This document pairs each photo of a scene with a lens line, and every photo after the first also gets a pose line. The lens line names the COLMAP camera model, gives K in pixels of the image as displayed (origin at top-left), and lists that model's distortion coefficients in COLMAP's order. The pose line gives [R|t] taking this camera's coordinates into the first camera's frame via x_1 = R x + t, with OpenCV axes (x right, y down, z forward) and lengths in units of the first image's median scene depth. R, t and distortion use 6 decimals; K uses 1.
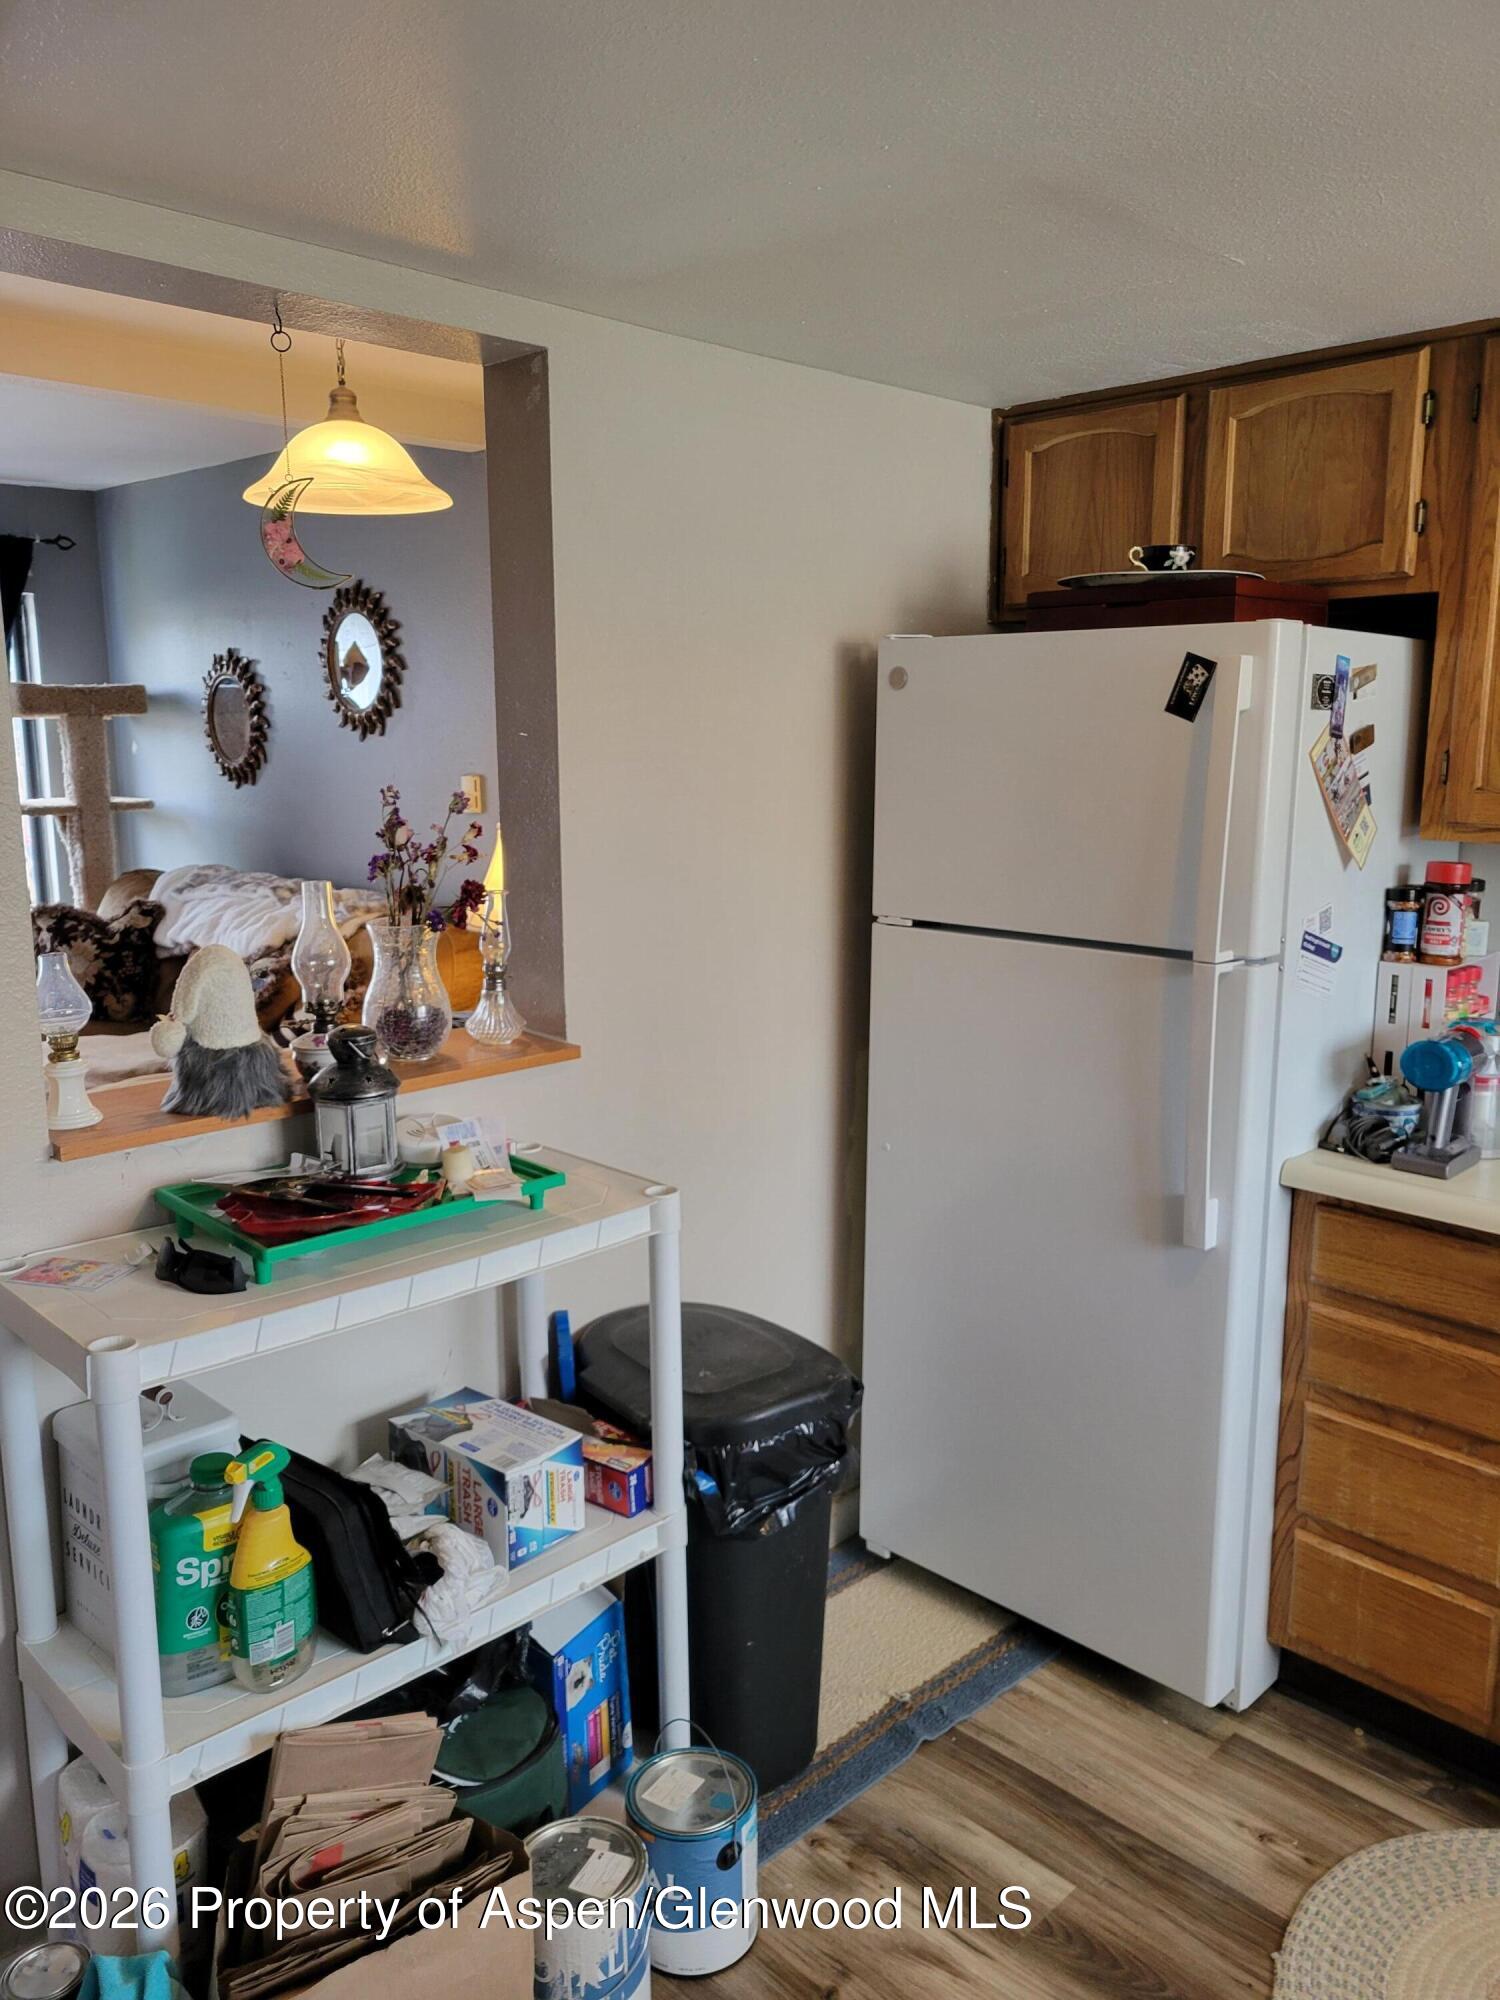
lens RADIAL K [[1493.5, 0, 762.9], [0, 1493.5, 979.1], [0, 0, 1]] dist [0.046184, -0.032578]
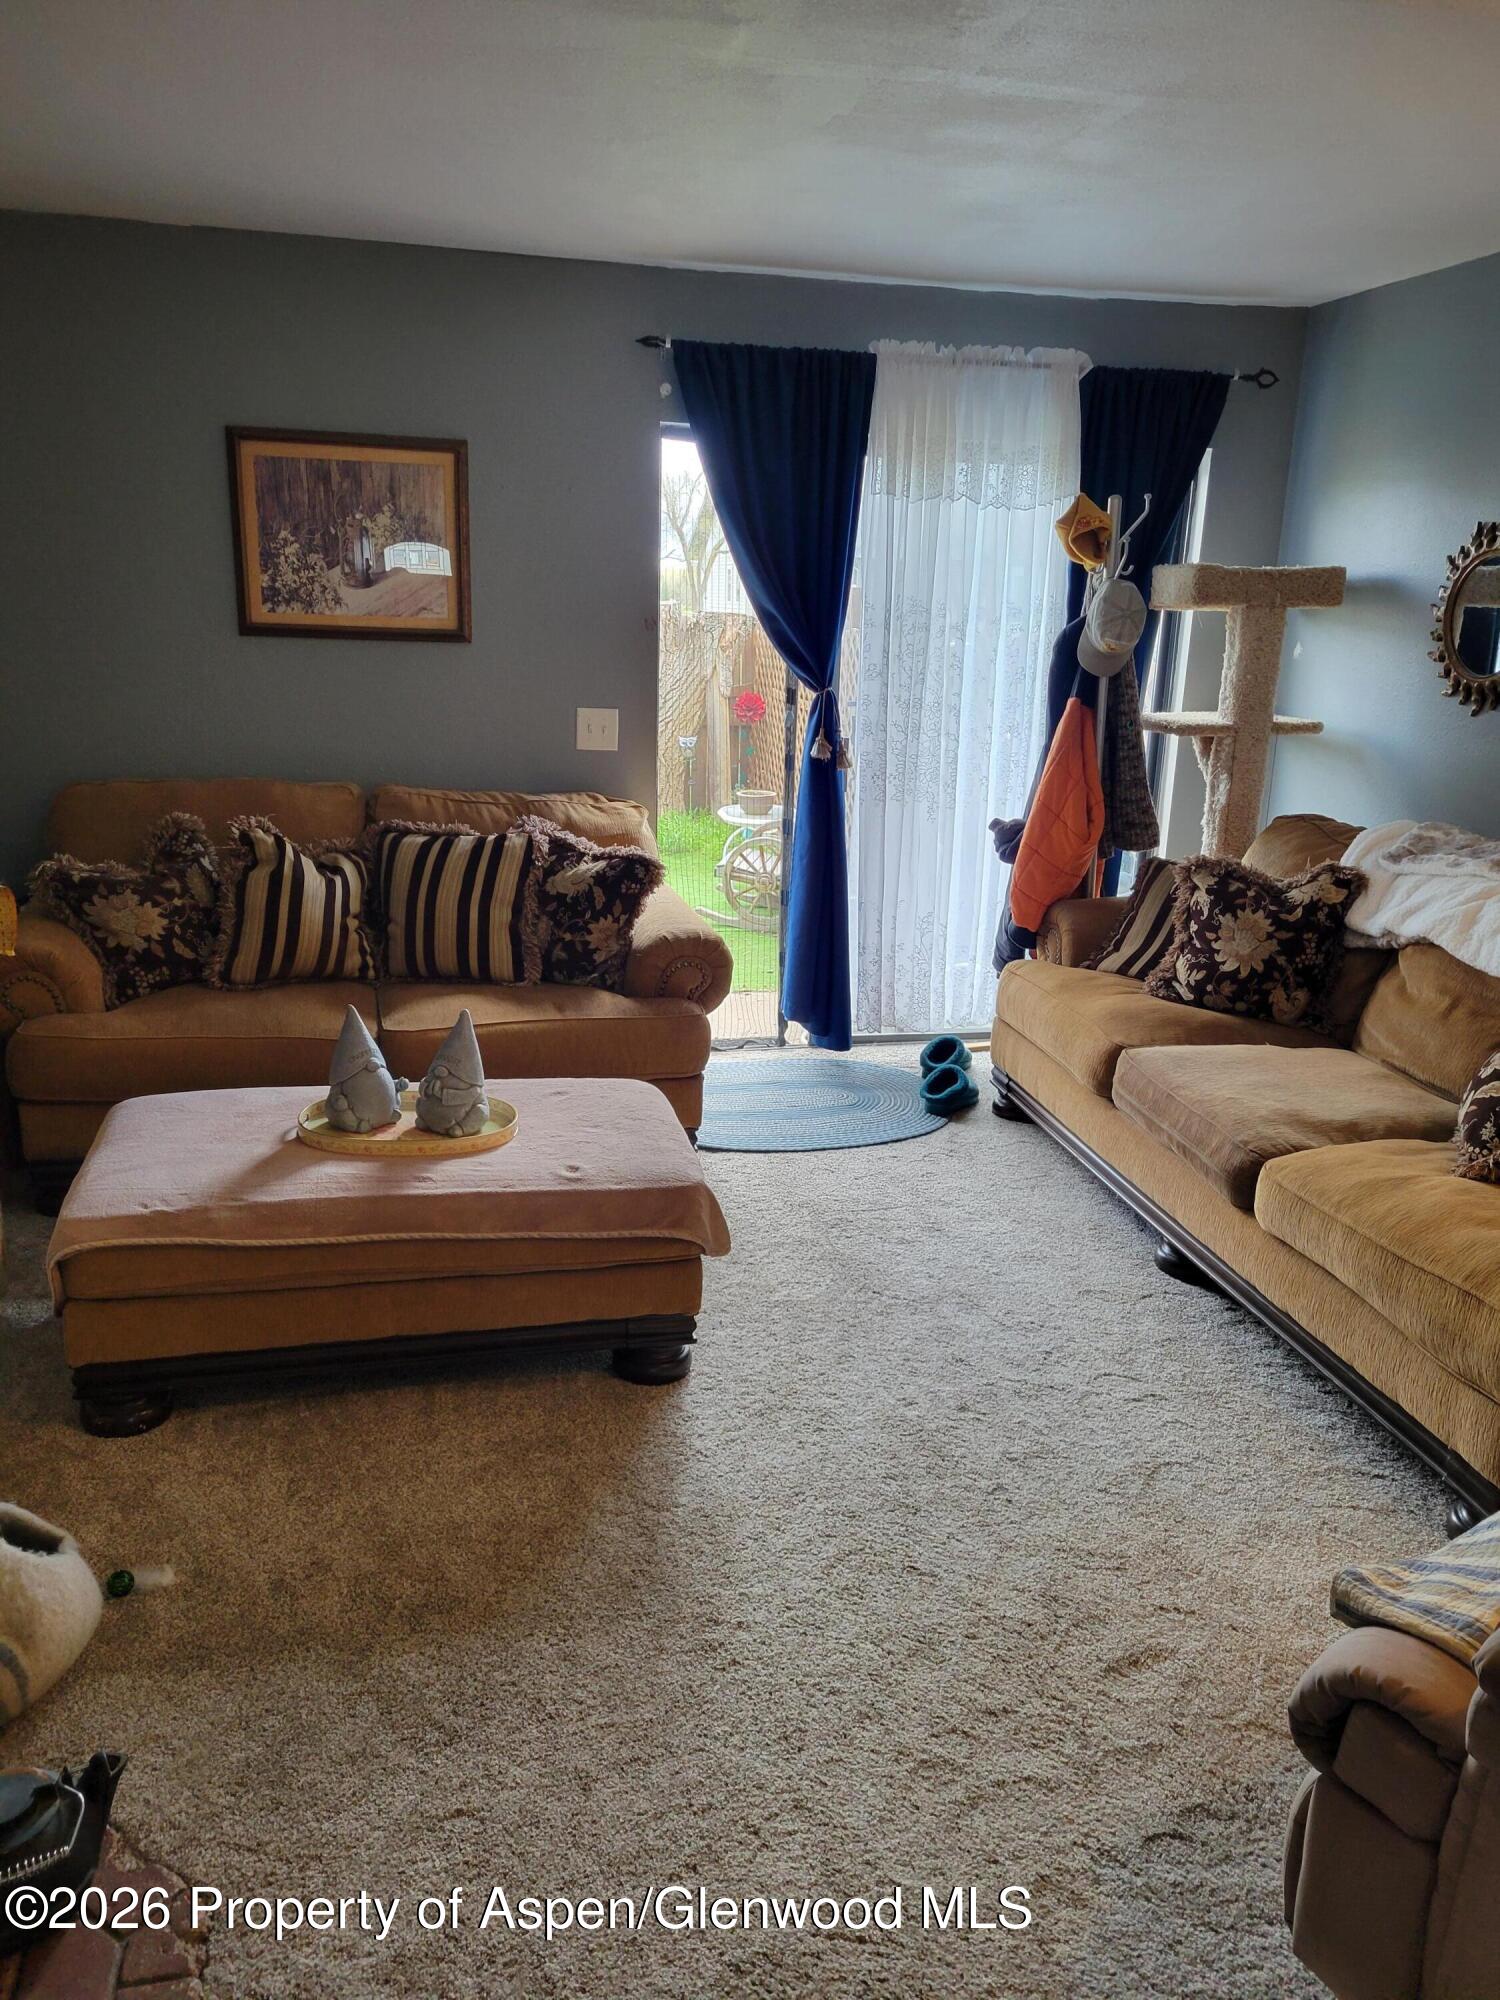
lens RADIAL K [[1485.9, 0, 750.0], [0, 1485.9, 1000.0], [0, 0, 1]] dist [0.056739, -0.035469]
pose [[0.834703, 0.165630, -0.525202, -0.256966], [-0.124189, 0.985746, 0.113495, -0.034978], [0.536514, -0.029510, 0.843375, 0.227673]]
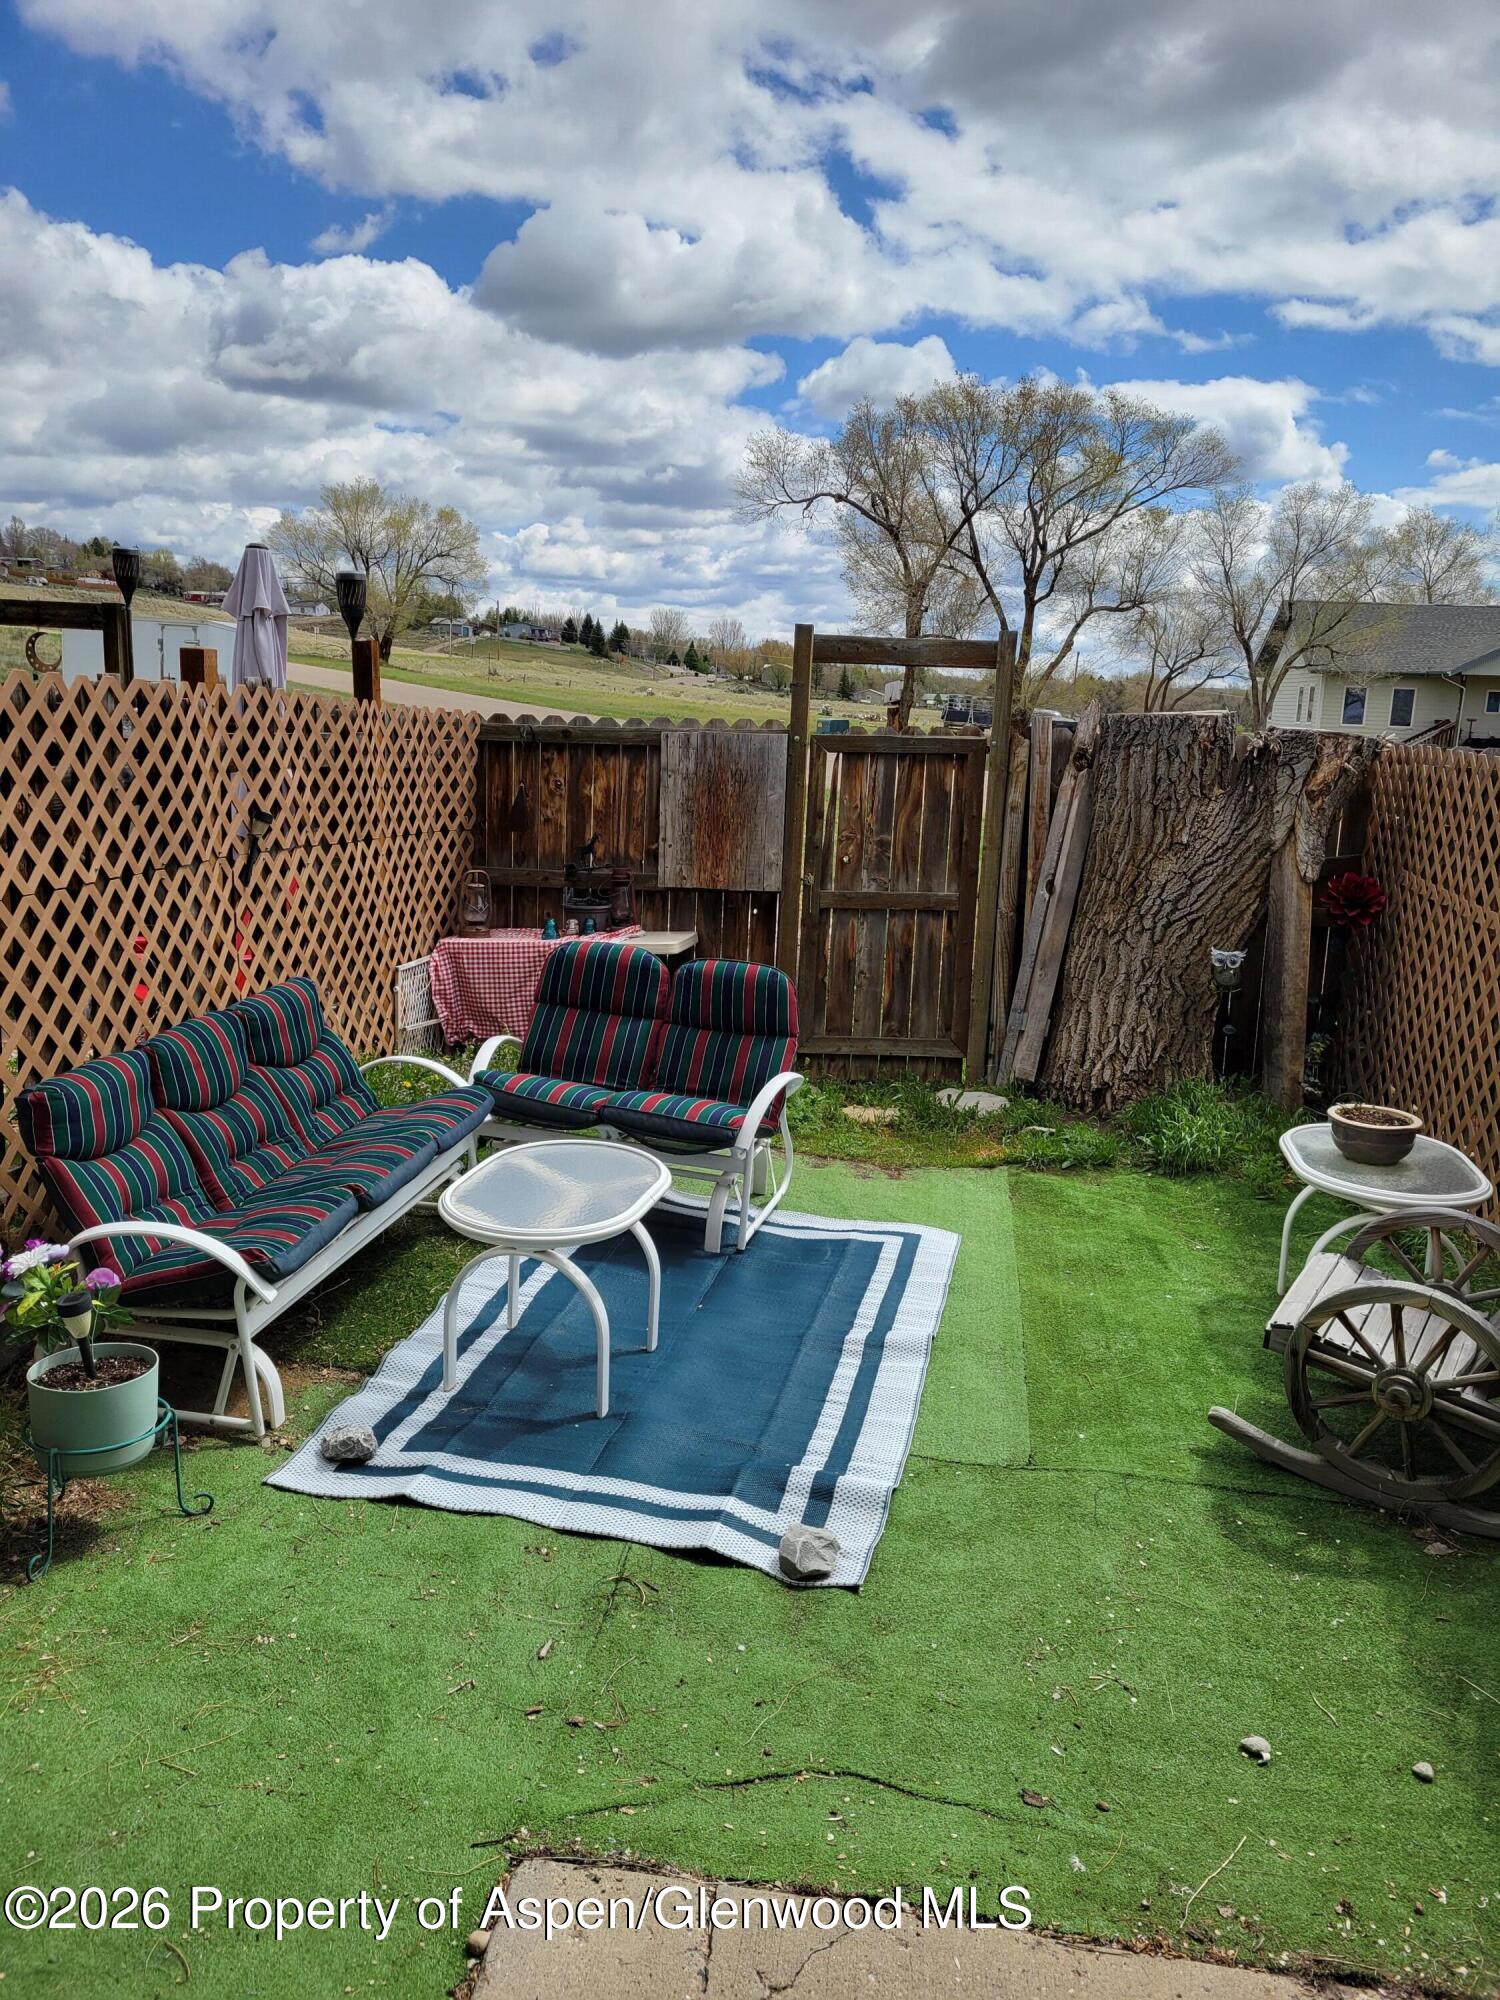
lens RADIAL K [[1485.9, 0, 750.0], [0, 1485.9, 1000.0], [0, 0, 1]] dist [0.056739, -0.035469]
pose [[0.589536, 0.184100, -0.786482, -0.823209], [-0.181867, 0.978932, 0.092824, -0.161509], [0.787002, 0.088312, 0.610598, 1.003968]]
